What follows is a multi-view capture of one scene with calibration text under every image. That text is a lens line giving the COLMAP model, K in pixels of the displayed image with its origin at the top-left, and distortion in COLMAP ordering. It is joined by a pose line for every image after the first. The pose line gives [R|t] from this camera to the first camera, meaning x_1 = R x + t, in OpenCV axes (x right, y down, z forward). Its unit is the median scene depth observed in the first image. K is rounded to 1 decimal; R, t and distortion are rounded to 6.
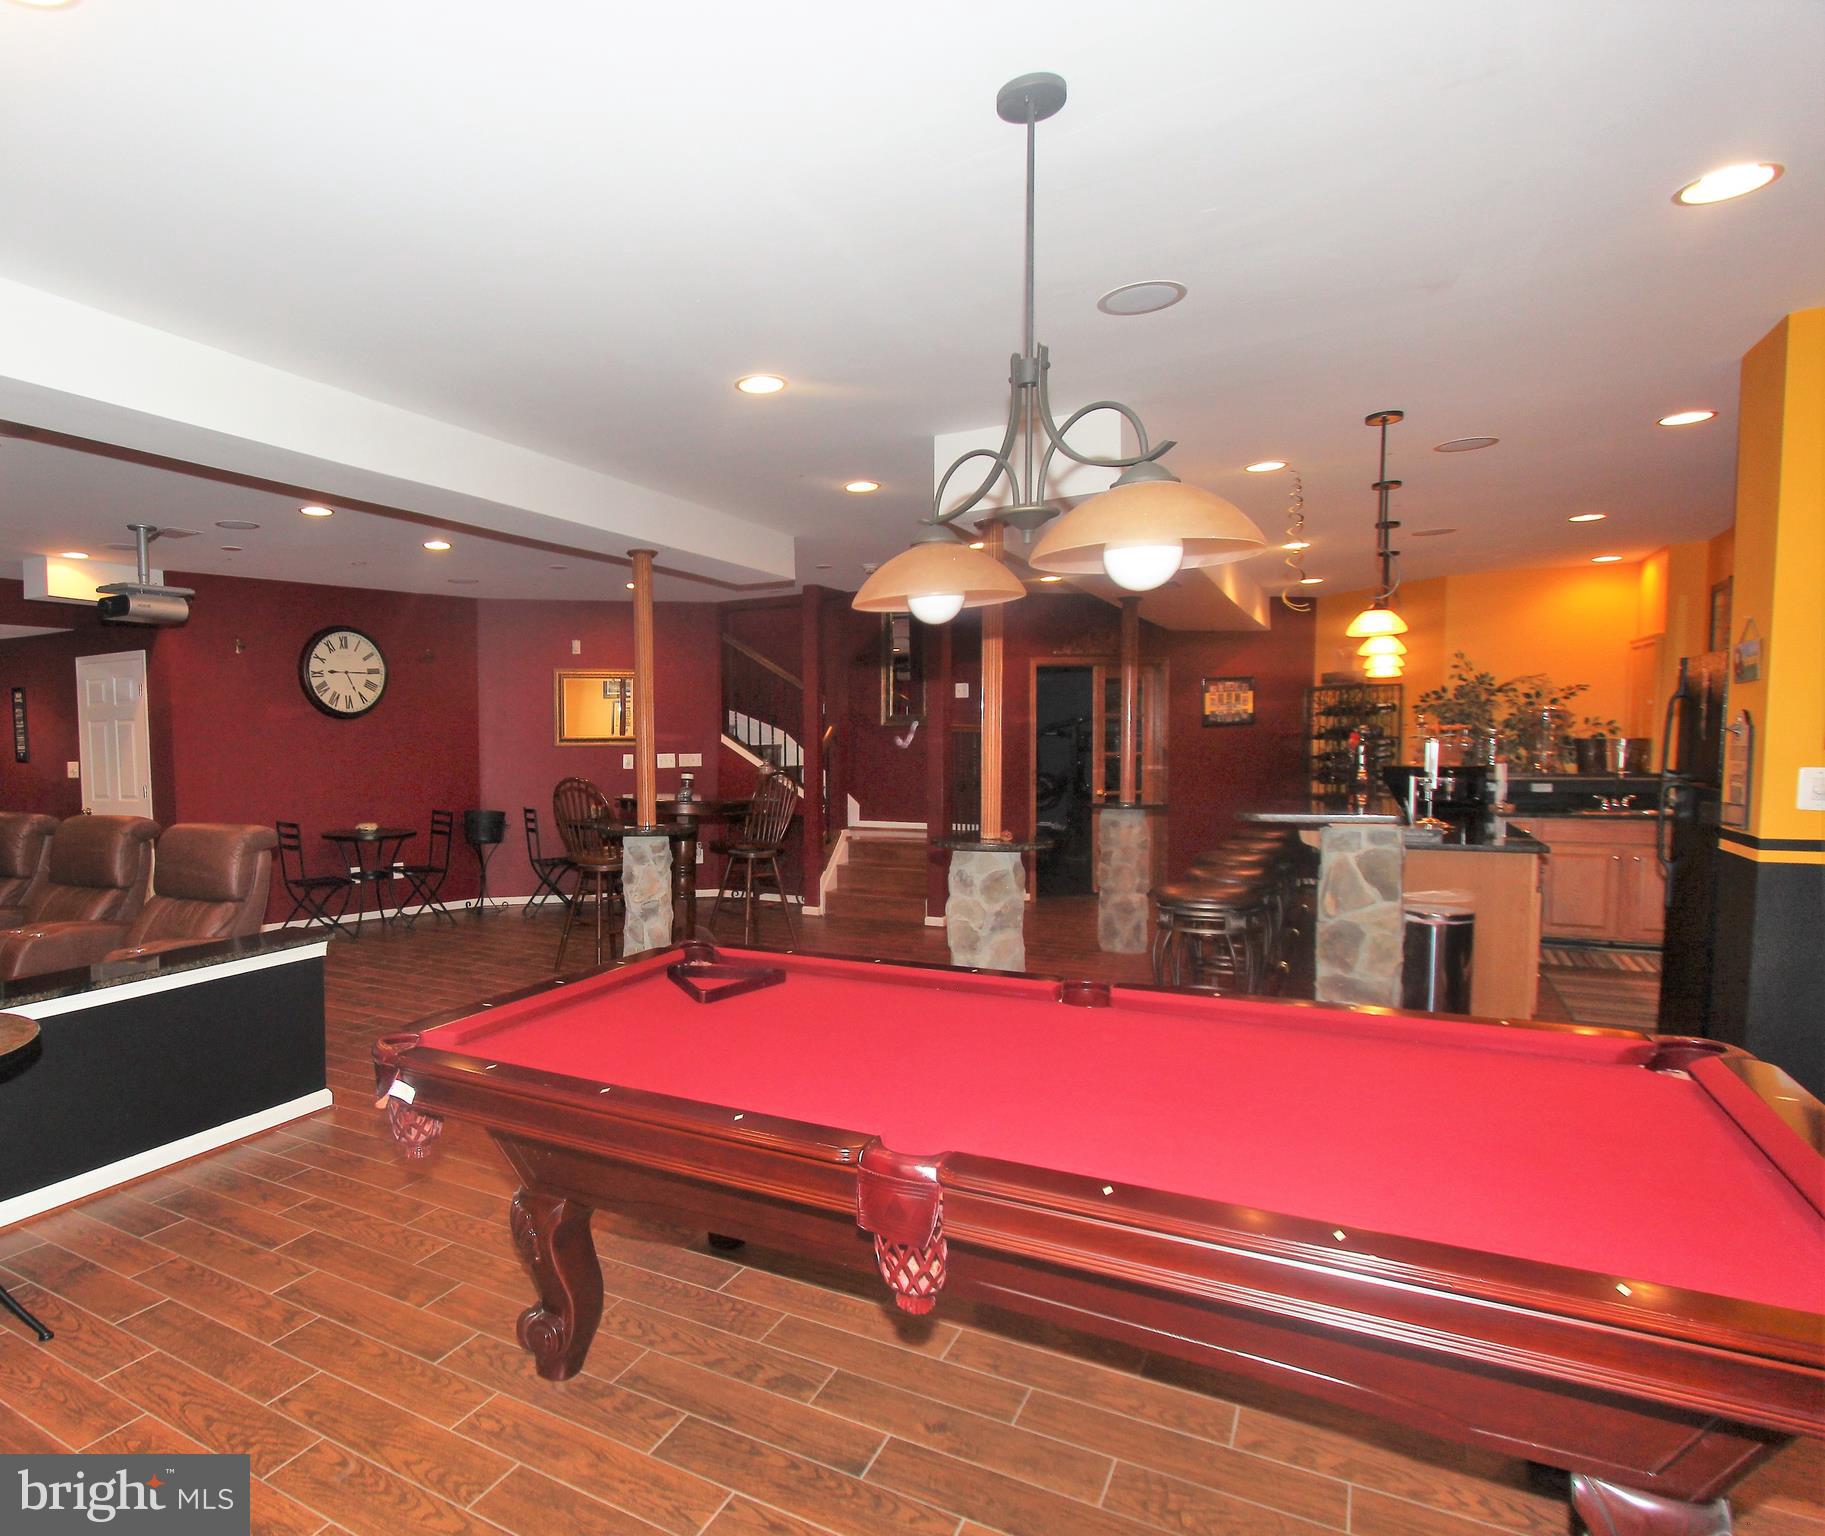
lens RADIAL K [[1074.8, 0, 679.5], [0, 1074.8, 813.9], [0, 0, 1]] dist [-0.014261, 0.000745]
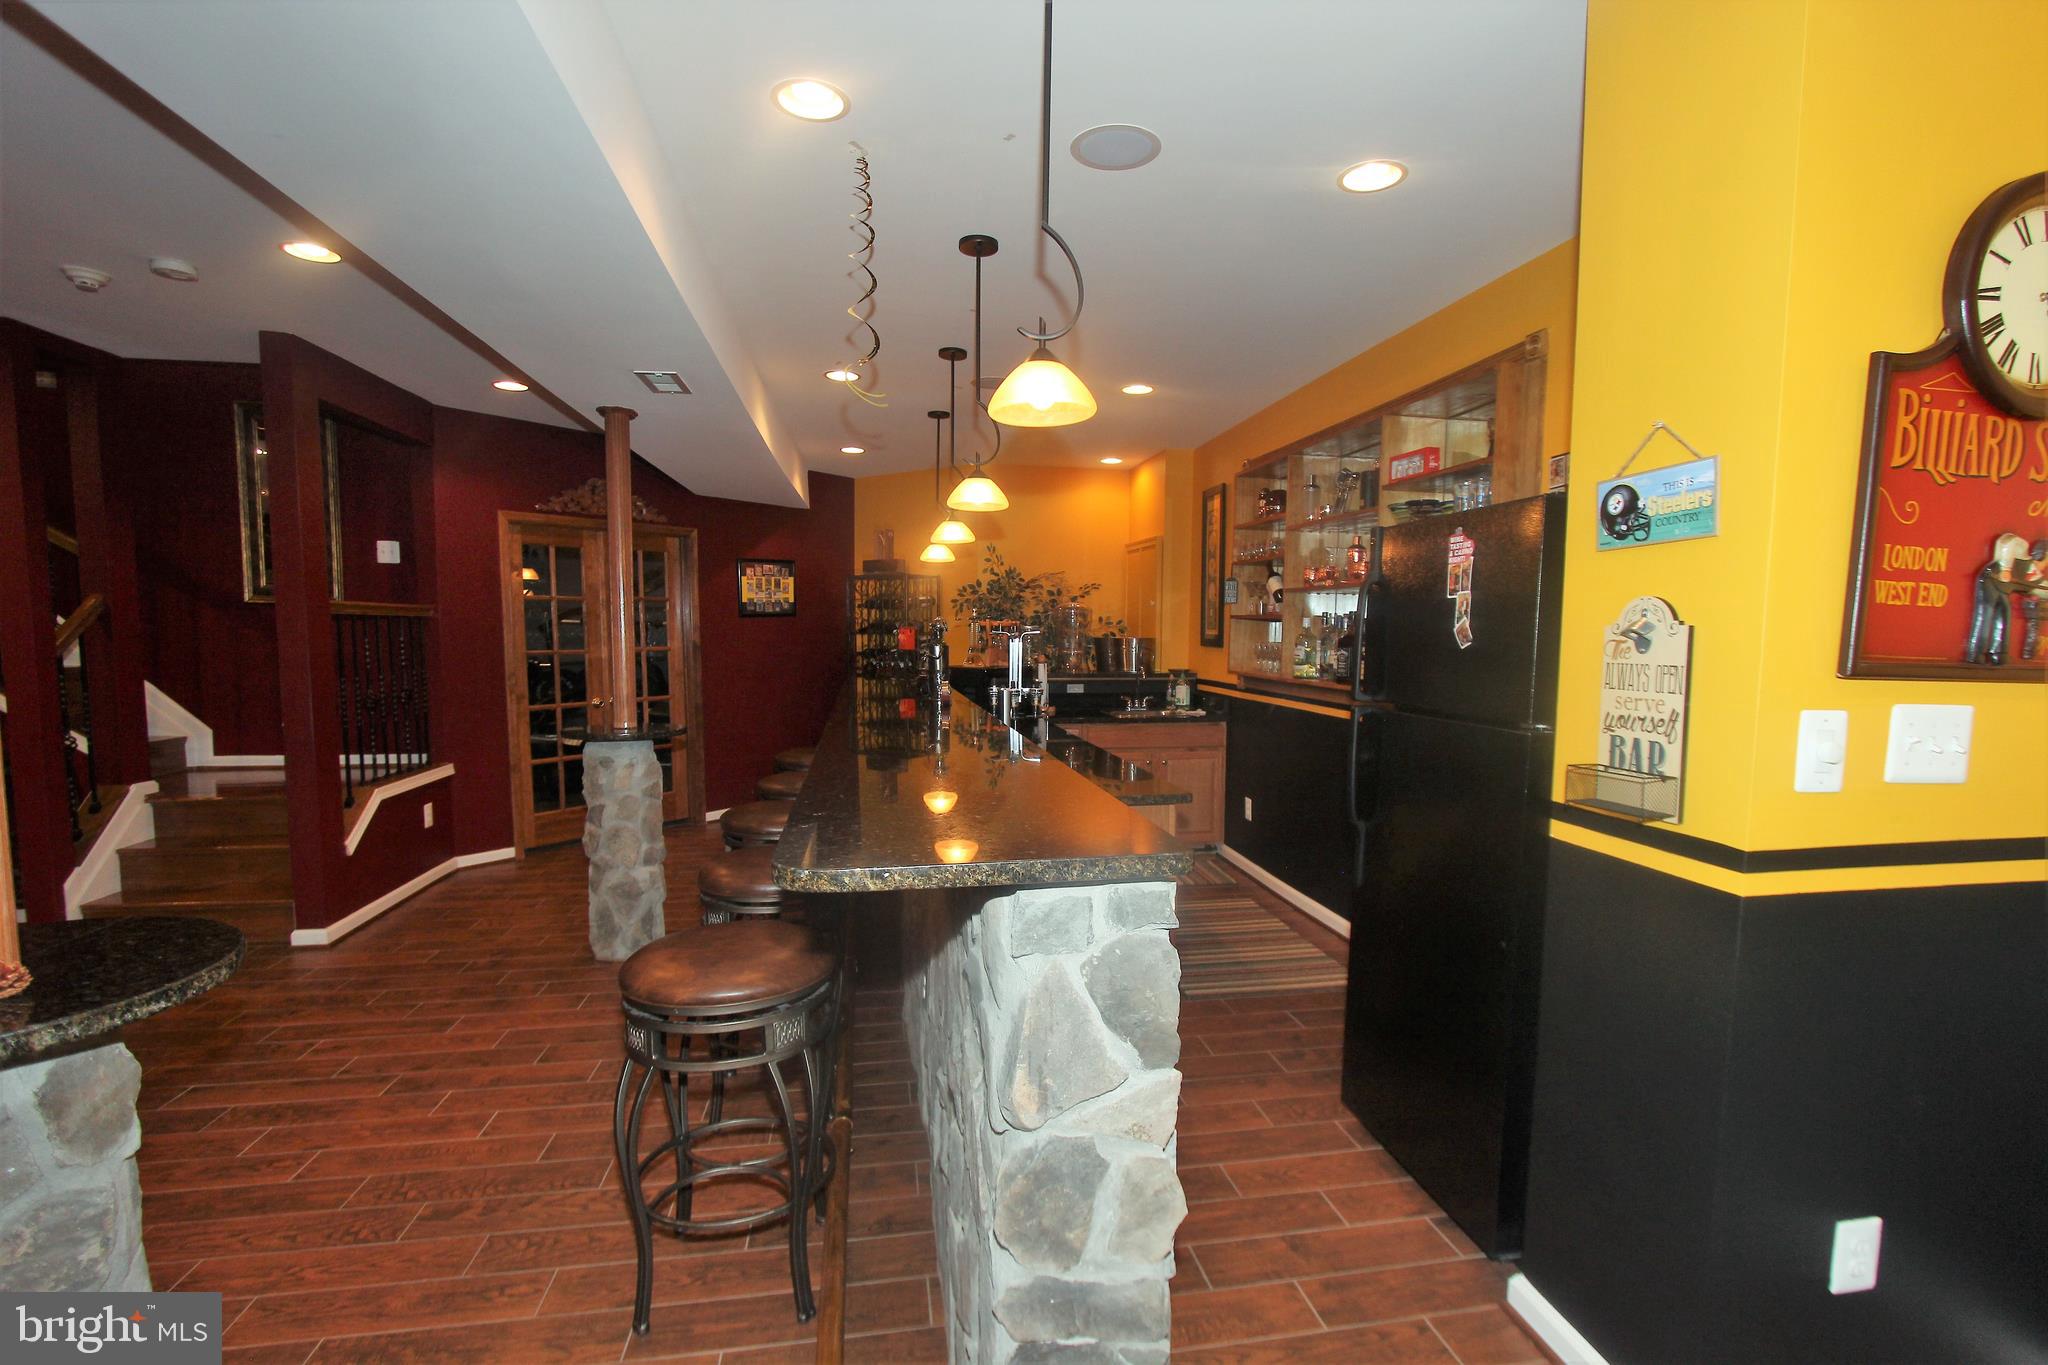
lens RADIAL K [[945.8, 0, 1041.4], [0, 945.8, 713.6], [0, 0, 1]] dist [-0.015979, 0.001331]
pose [[0.732956, -0.041491, 0.679009, 0.330234], [0.028431, 0.999135, 0.030362, -0.045797], [-0.679681, -0.002949, 0.733502, 0.628375]]
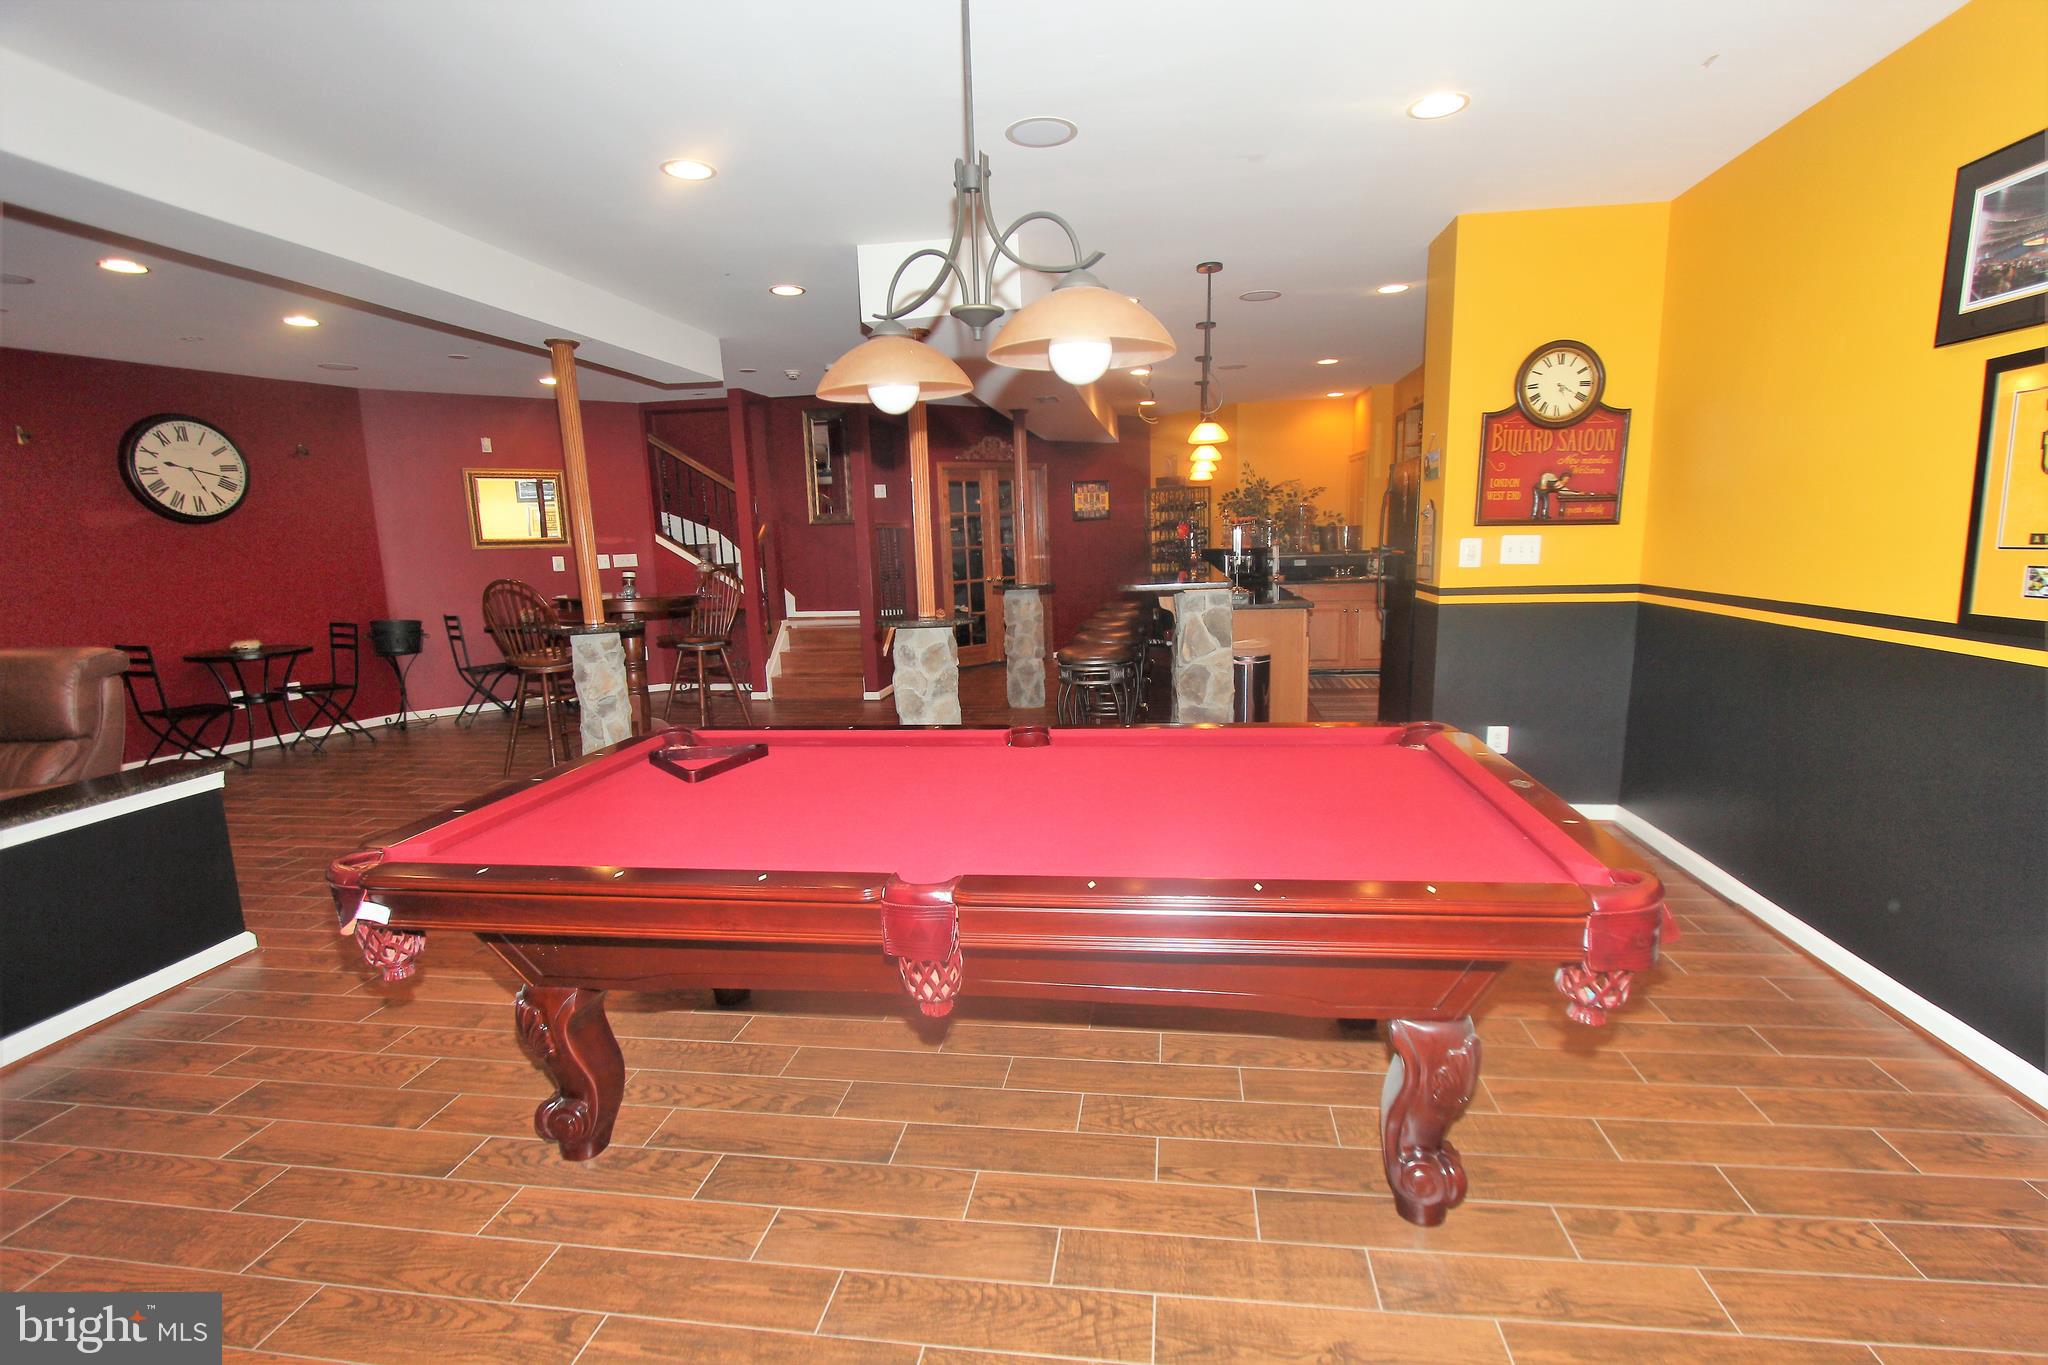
lens RADIAL K [[945.8, 0, 1041.4], [0, 945.8, 713.6], [0, 0, 1]] dist [-0.015979, 0.001331]
pose [[0.907542, -0.092294, 0.409695, -0.024904], [0.045931, 0.991514, 0.121616, 0.007980], [-0.417443, -0.091554, 0.904079, 0.021417]]
